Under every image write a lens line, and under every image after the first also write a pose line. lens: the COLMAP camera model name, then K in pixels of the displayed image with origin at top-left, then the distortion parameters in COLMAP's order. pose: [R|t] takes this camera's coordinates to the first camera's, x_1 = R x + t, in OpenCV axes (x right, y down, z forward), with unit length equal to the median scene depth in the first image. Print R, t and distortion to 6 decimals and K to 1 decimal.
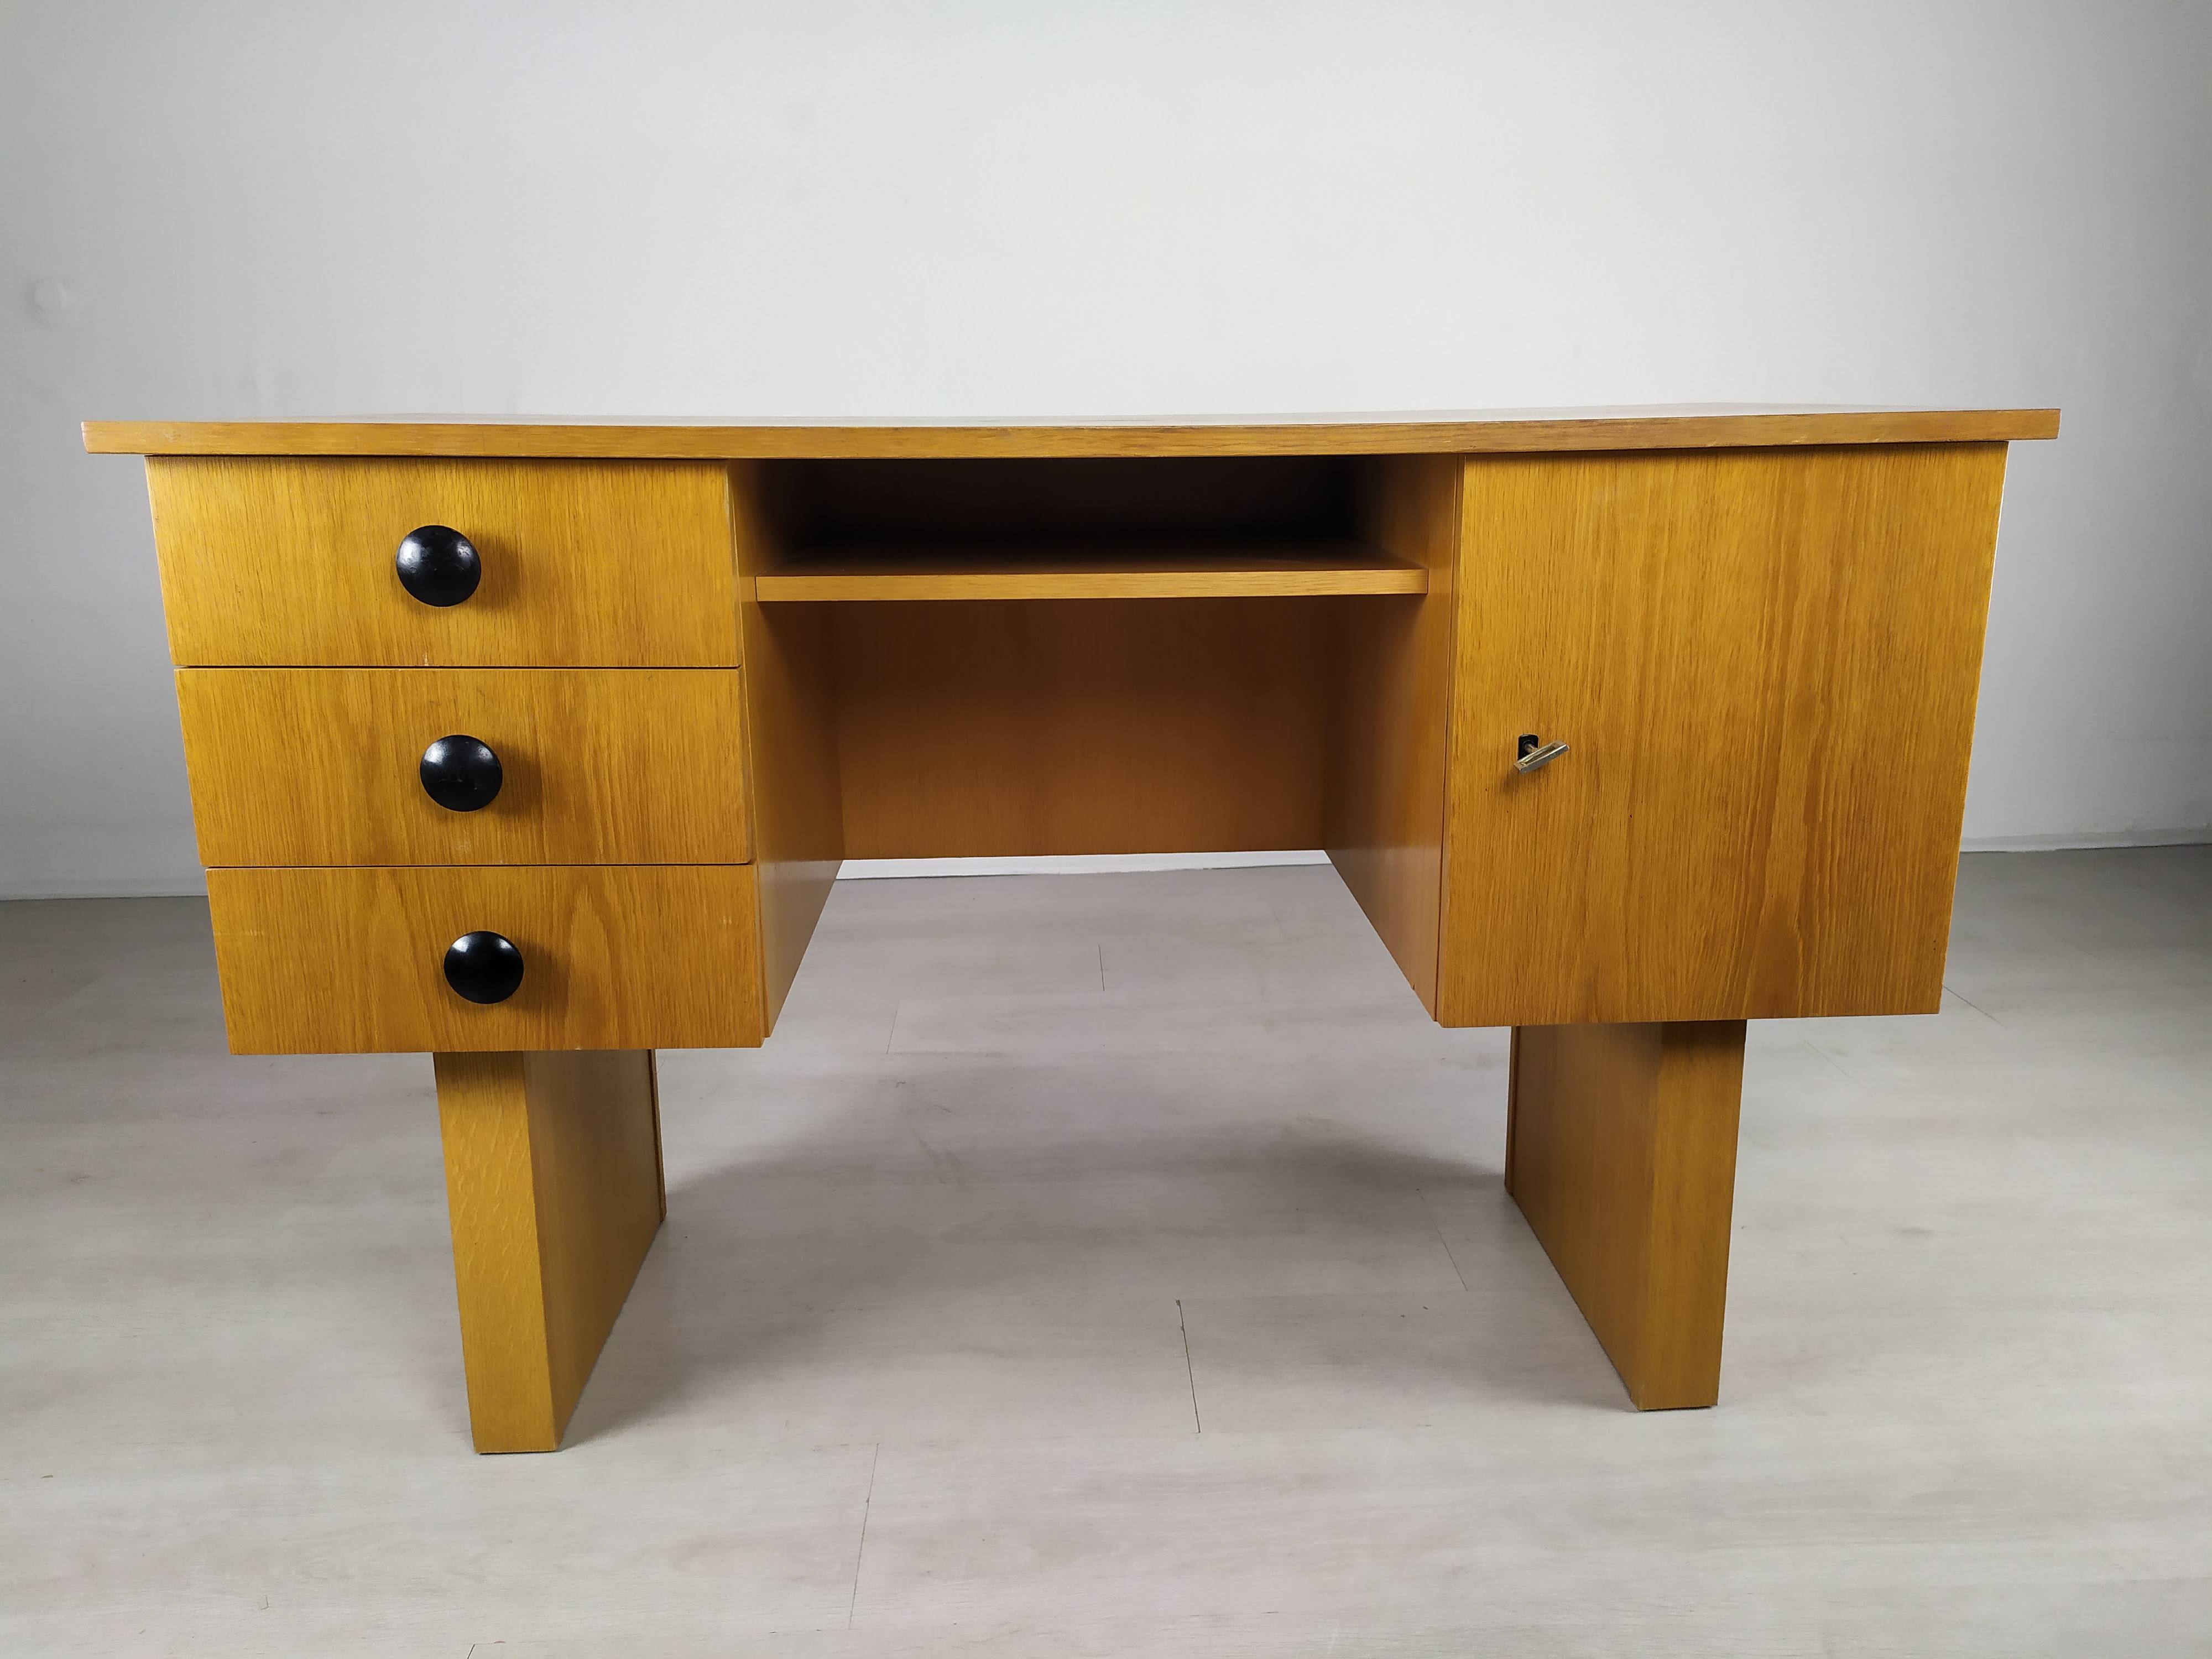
lens RADIAL K [[1637.0, 0, 1110.9], [0, 1637.0, 861.7], [0, 0, 1]] dist [0.061034, -0.076658]
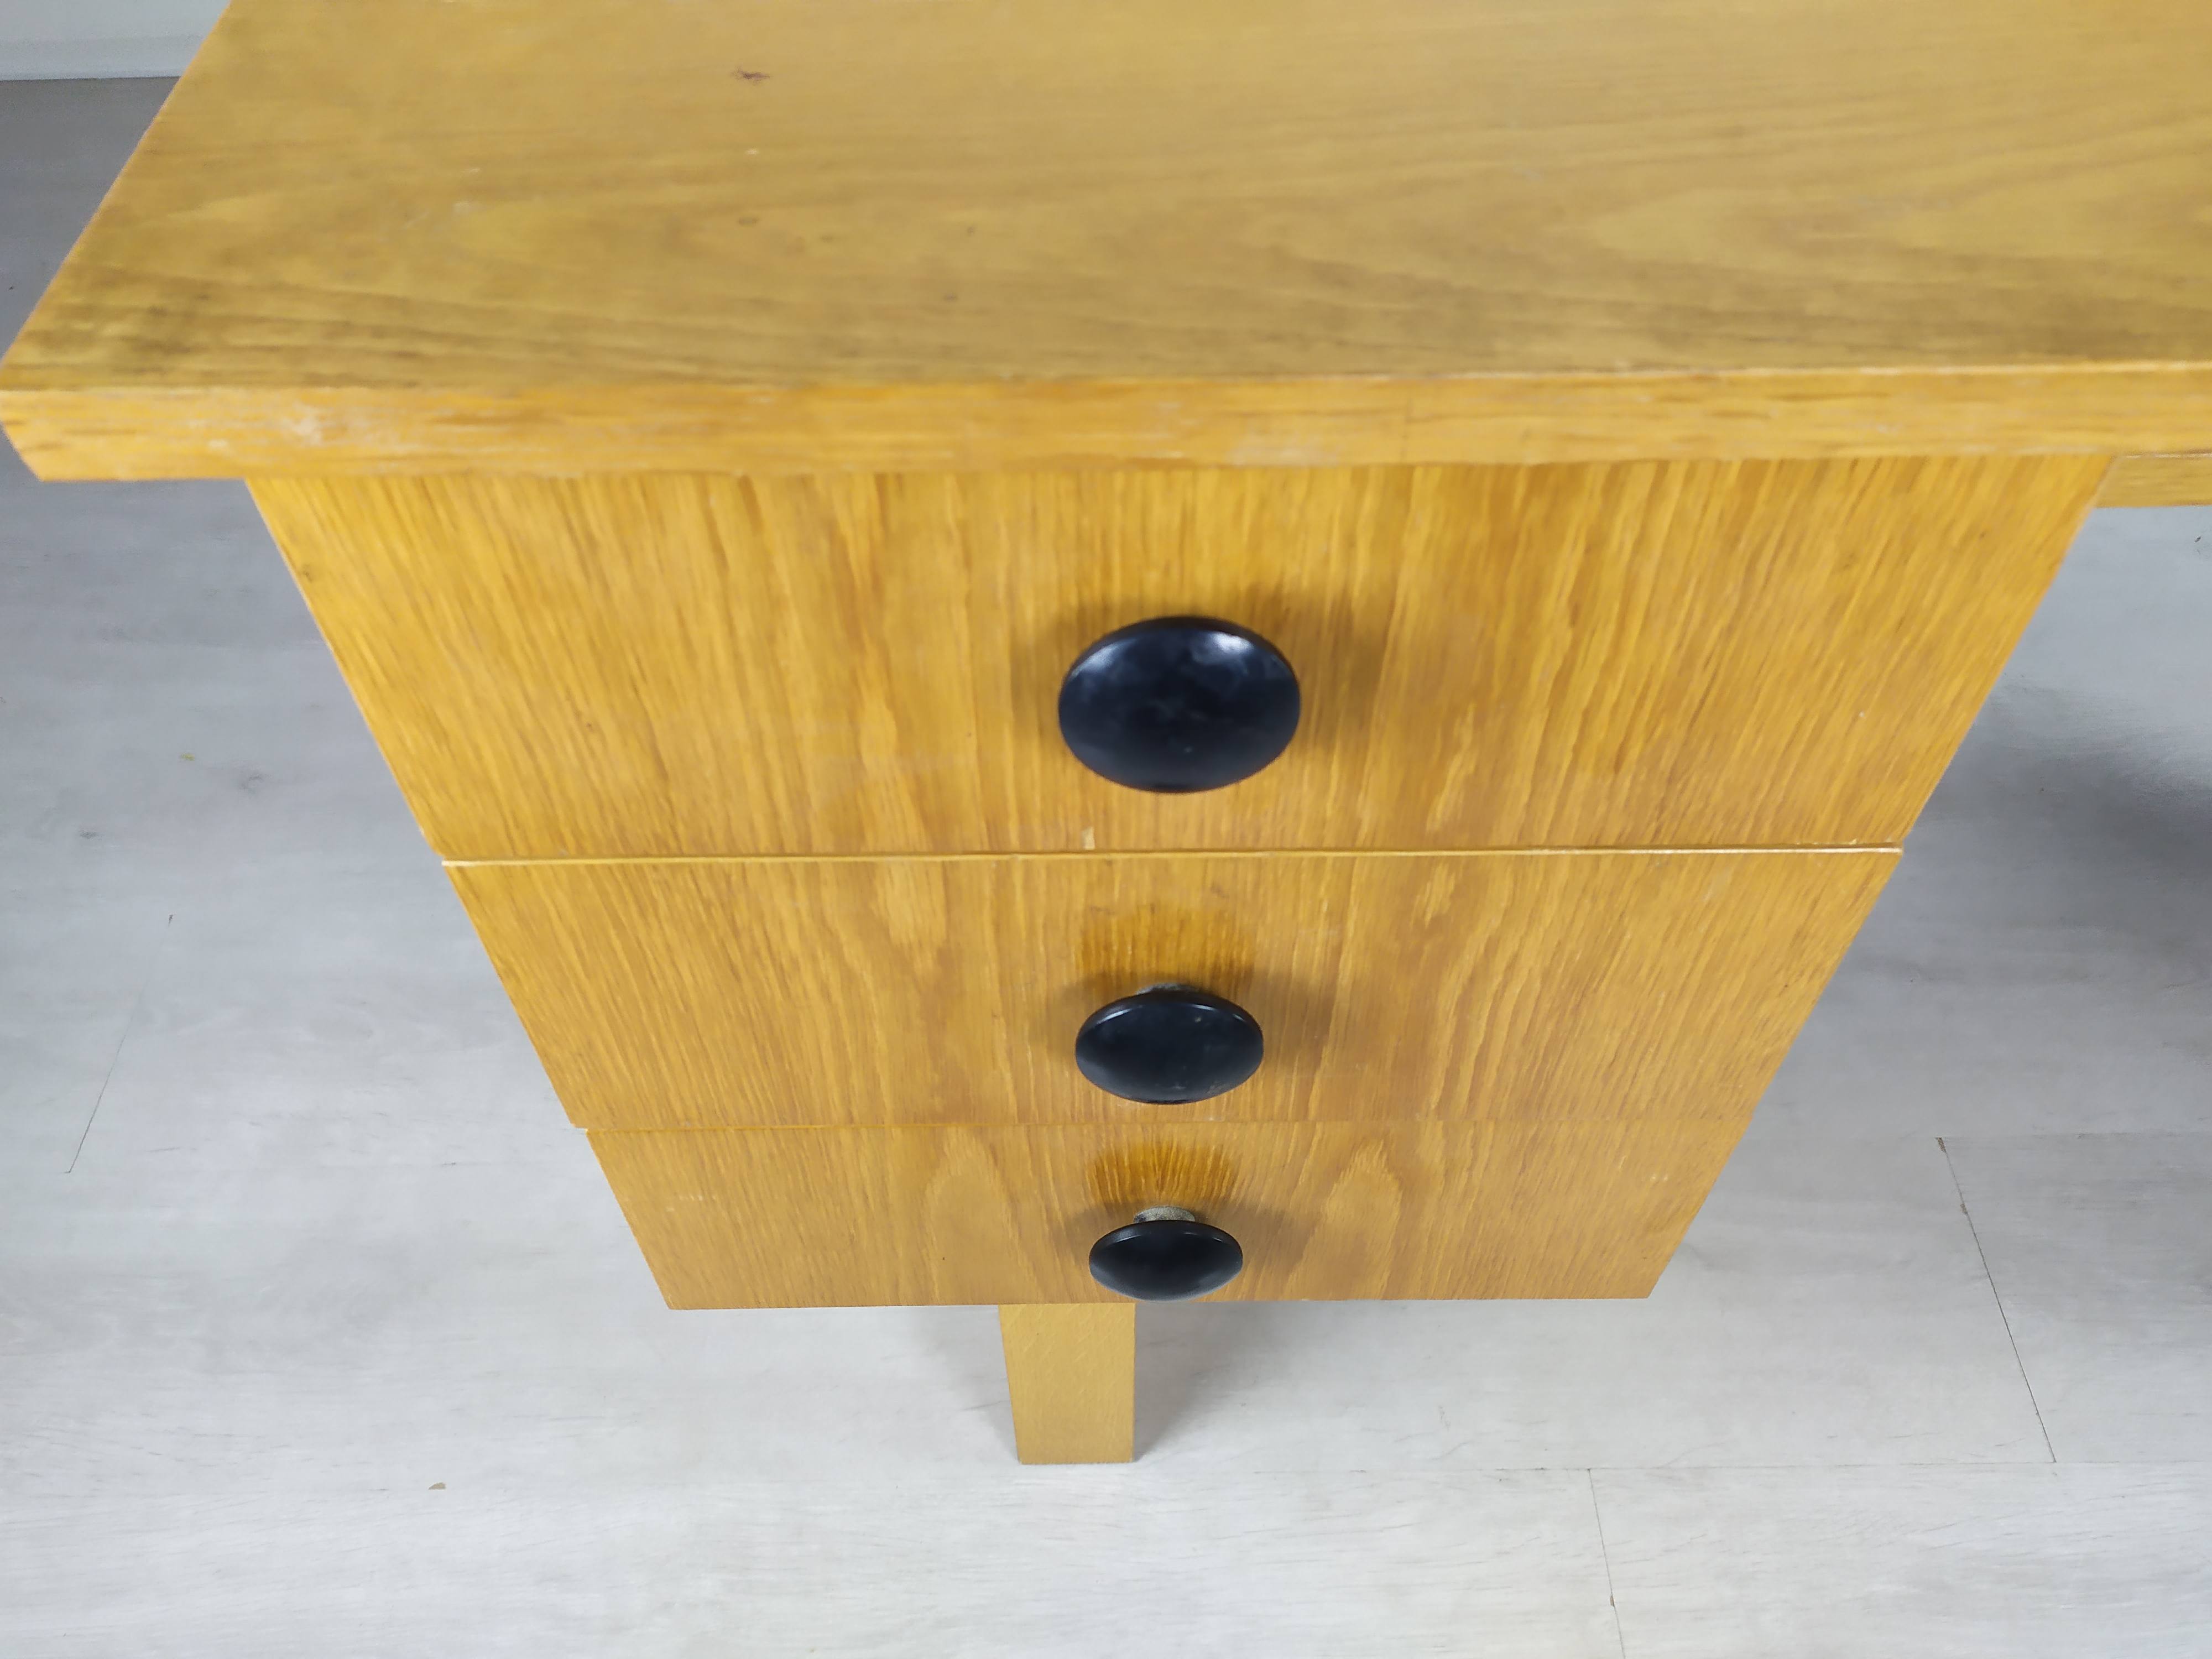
lens RADIAL K [[1684.3, 0, 1106.0], [0, 1684.3, 829.5], [0, 0, 1]] dist [0.038874, -0.002925]
pose [[0.999558, 0.015948, -0.025095, -0.385670], [0.001840, 0.809192, 0.587541, -0.336132], [0.029676, -0.587327, 0.808805, 0.662918]]
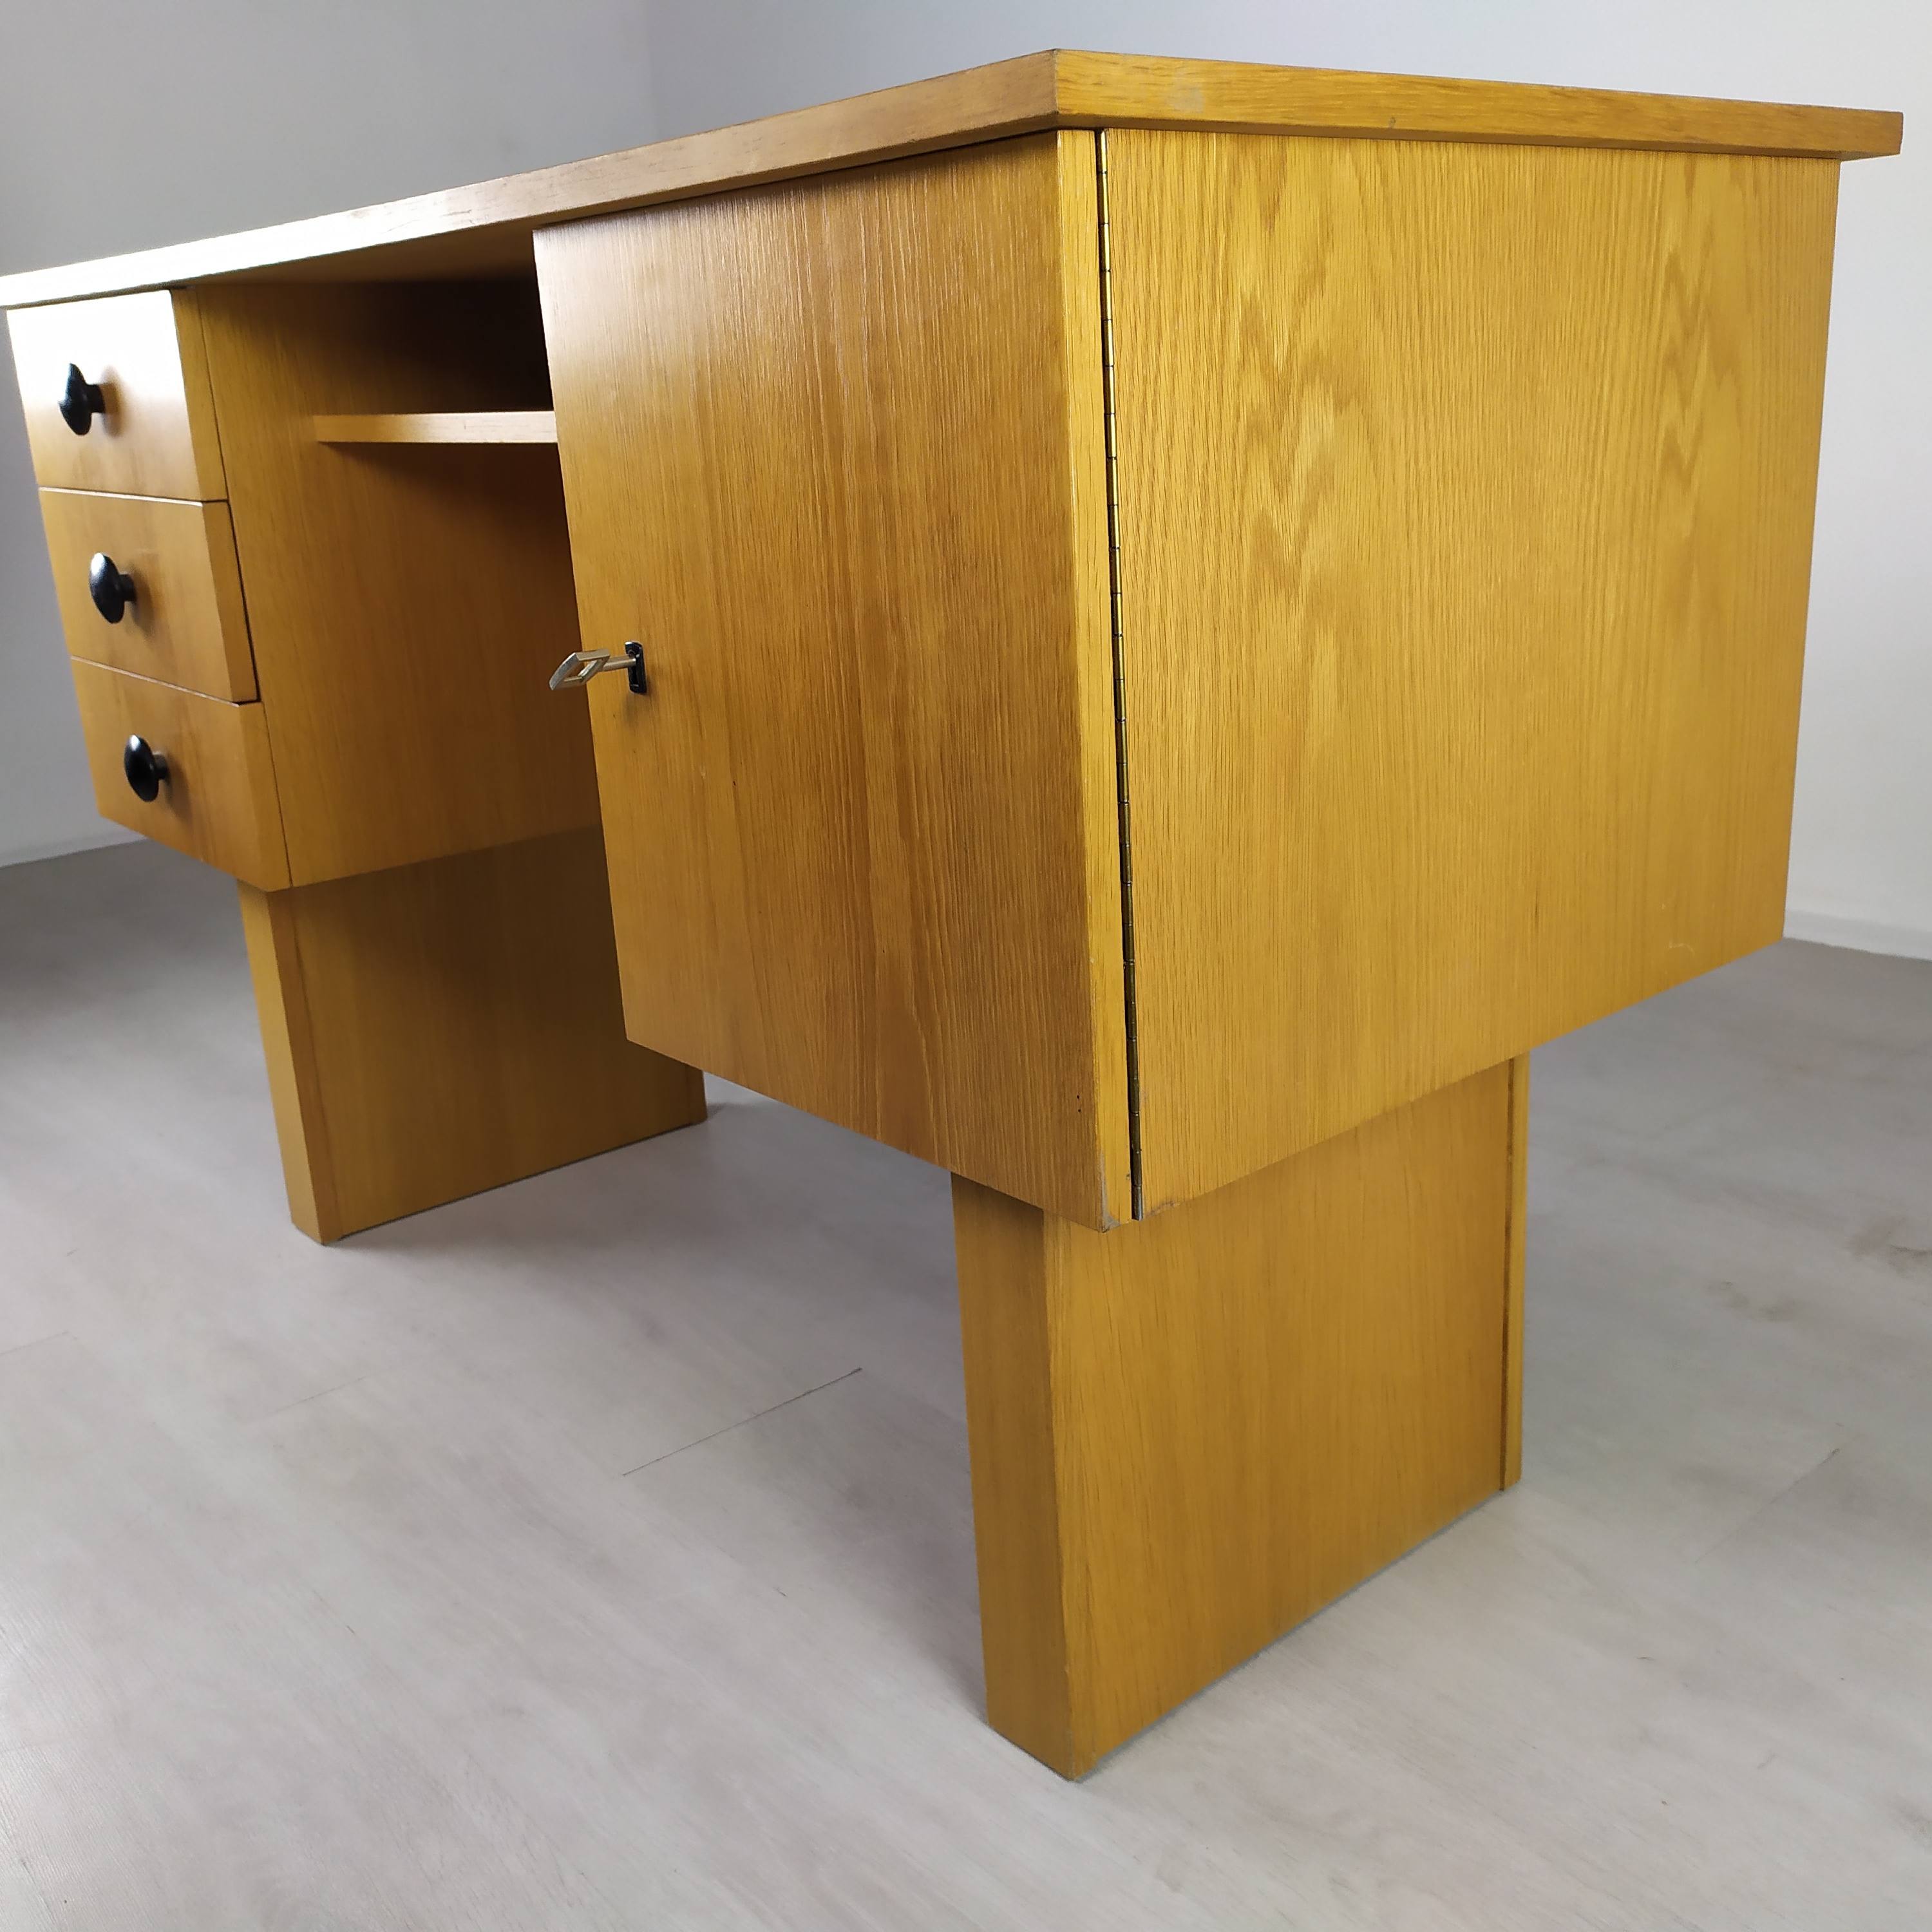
lens RADIAL K [[1949.6, 0, 966.0], [0, 1949.6, 966.0], [0, 0, 1]] dist [0.028701, -0.015407]
pose [[0.616598, 0.211336, -0.758382, 0.995930], [-0.157500, 0.976936, 0.144186, -0.084552], [0.771363, 0.030540, 0.635663, 0.587002]]
